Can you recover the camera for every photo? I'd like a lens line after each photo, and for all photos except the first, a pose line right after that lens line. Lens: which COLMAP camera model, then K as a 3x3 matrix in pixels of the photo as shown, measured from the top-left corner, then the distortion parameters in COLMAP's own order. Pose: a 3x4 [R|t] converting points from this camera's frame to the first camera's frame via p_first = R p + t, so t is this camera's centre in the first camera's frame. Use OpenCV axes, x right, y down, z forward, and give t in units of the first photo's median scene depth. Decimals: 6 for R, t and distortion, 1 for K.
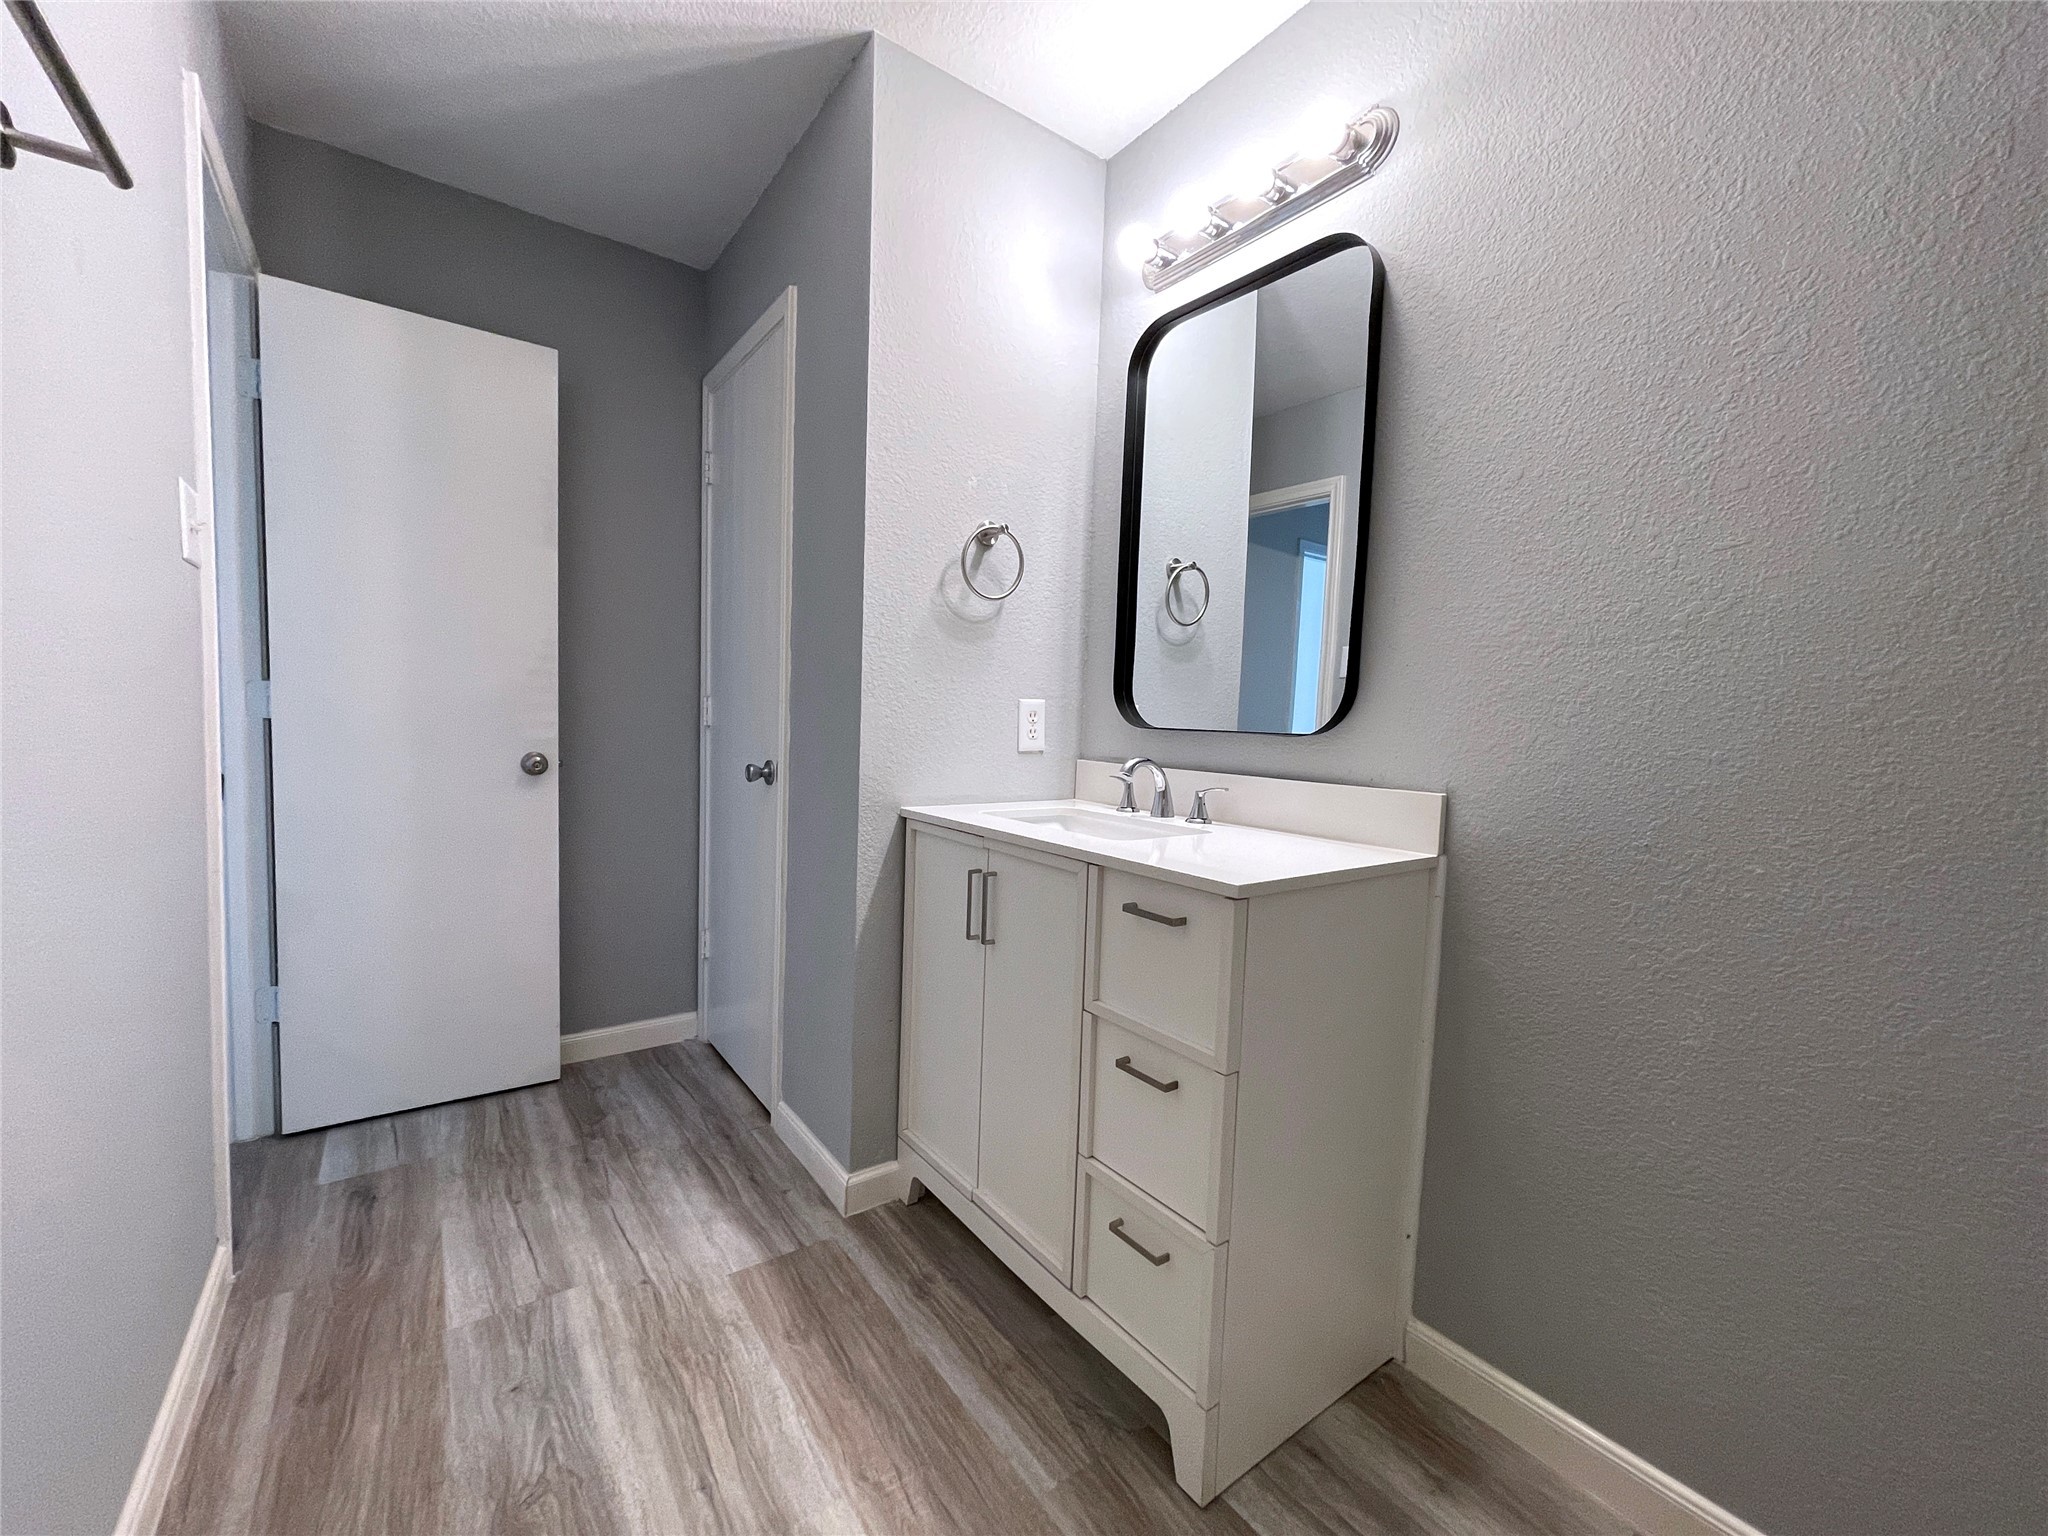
lens RADIAL K [[828.9, 0, 1010.1], [0, 828.9, 771.3], [0, 0, 1]] dist [0.003474, -0.001538]
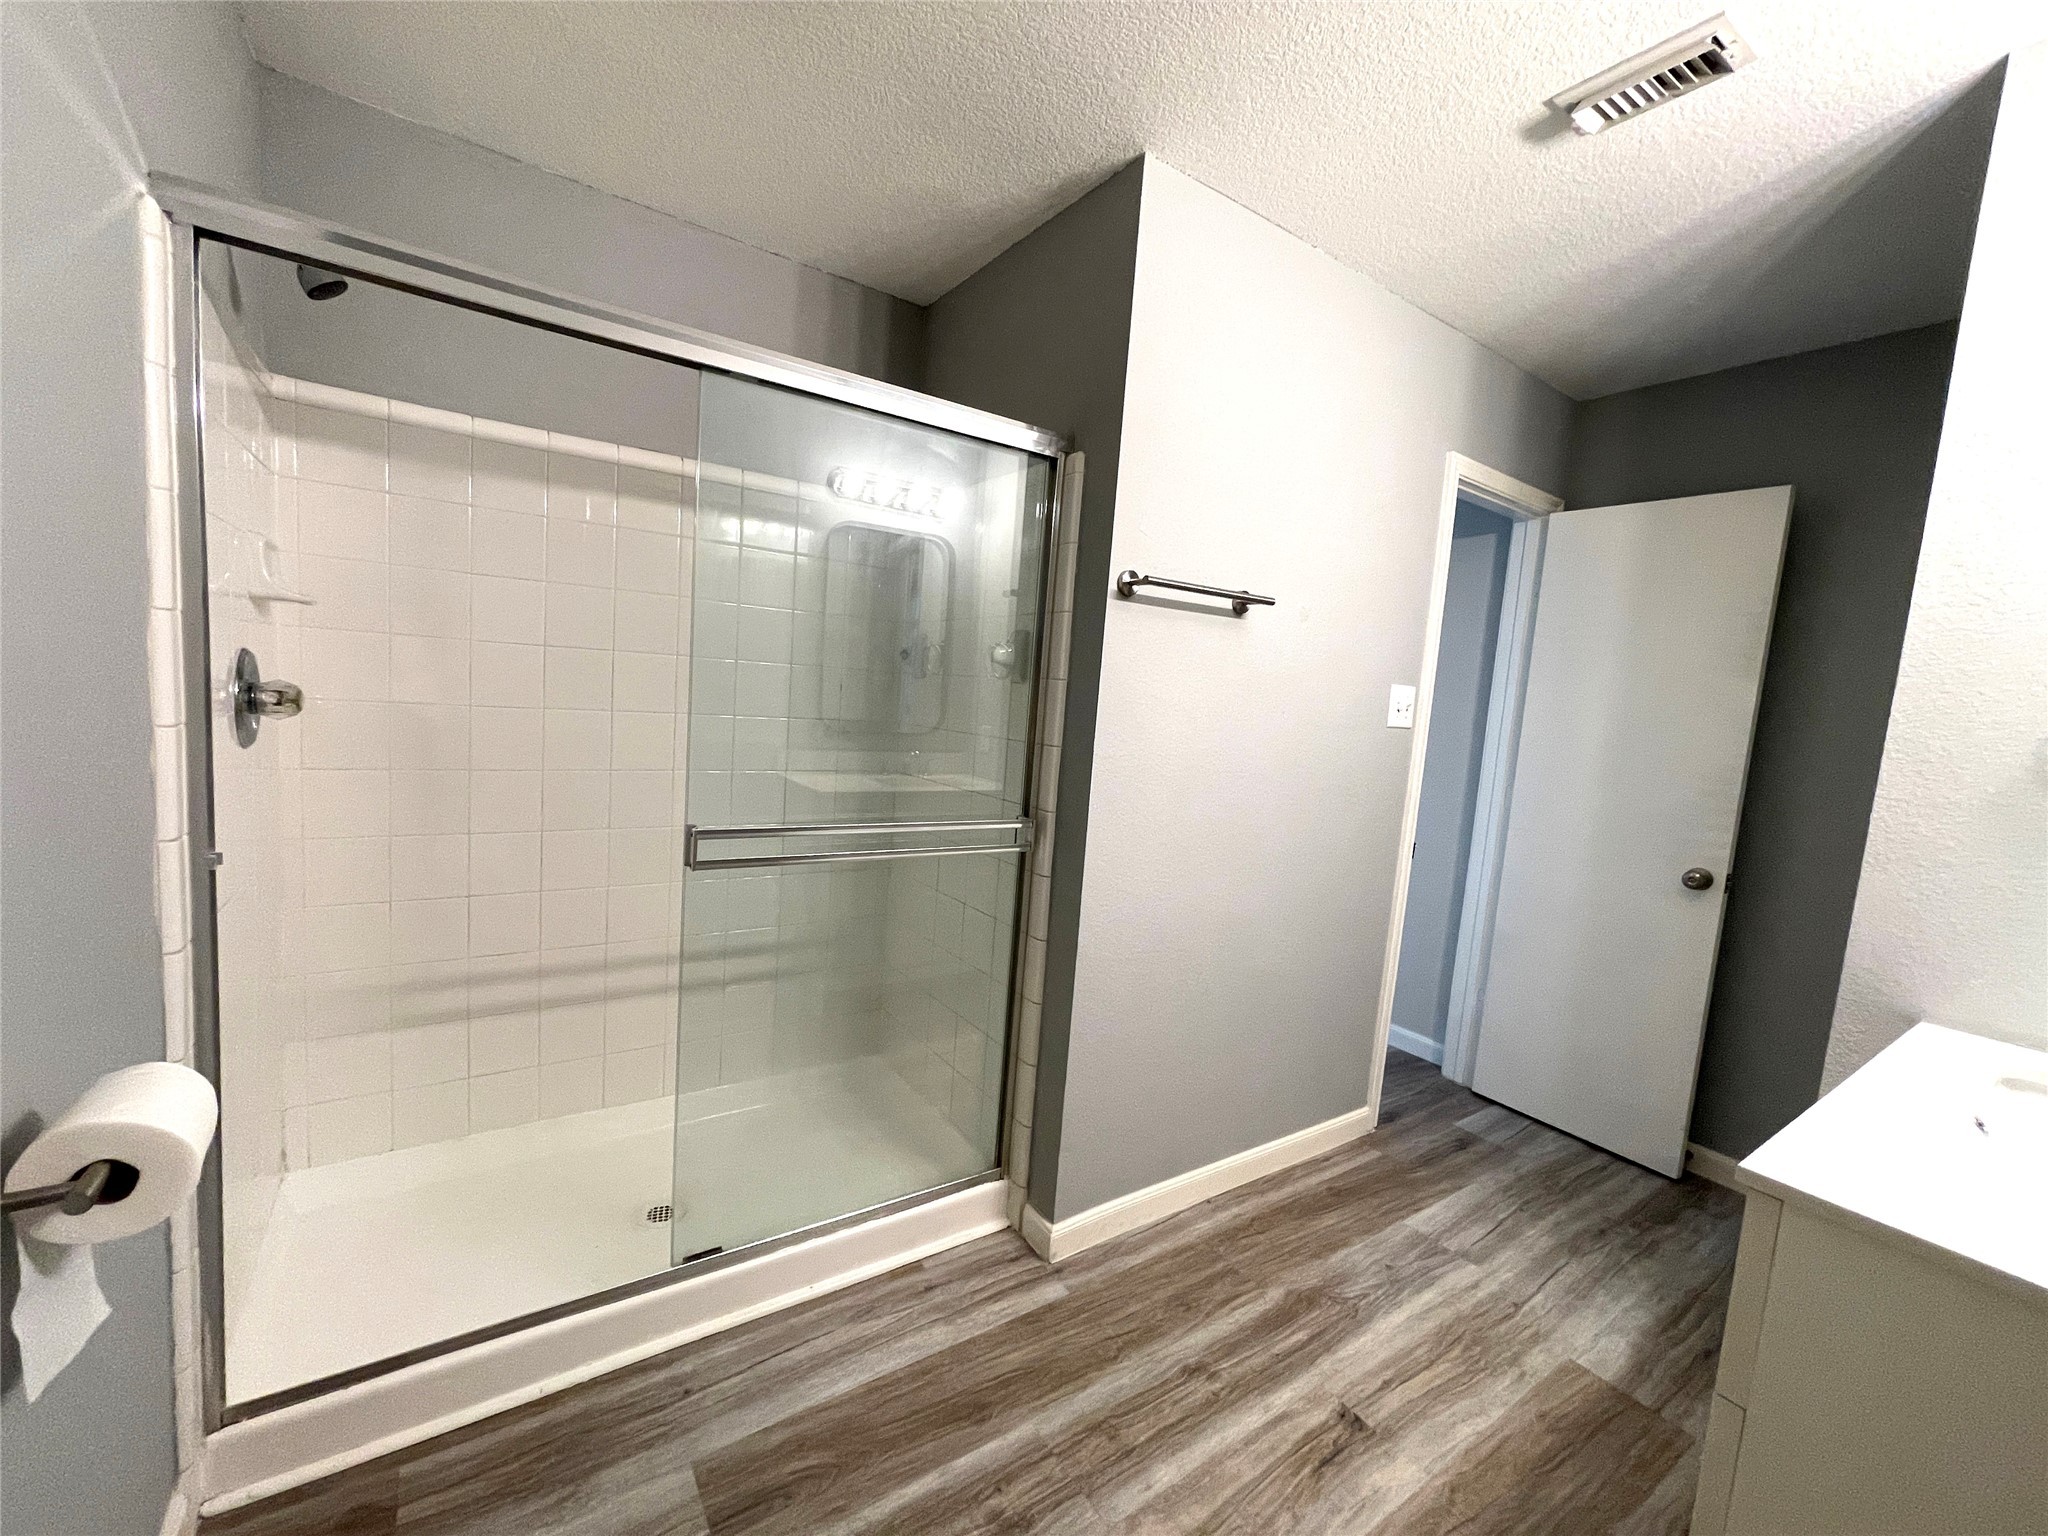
lens RADIAL K [[828.9, 0, 1013.1], [0, 828.9, 769.1], [0, 0, 1]] dist [0.003474, -0.001538]
pose [[-0.029362, 0.060265, -0.997750, 0.769144], [-0.141066, 0.987941, 0.063824, -0.141368], [0.989565, 0.142622, -0.020507, 0.181696]]
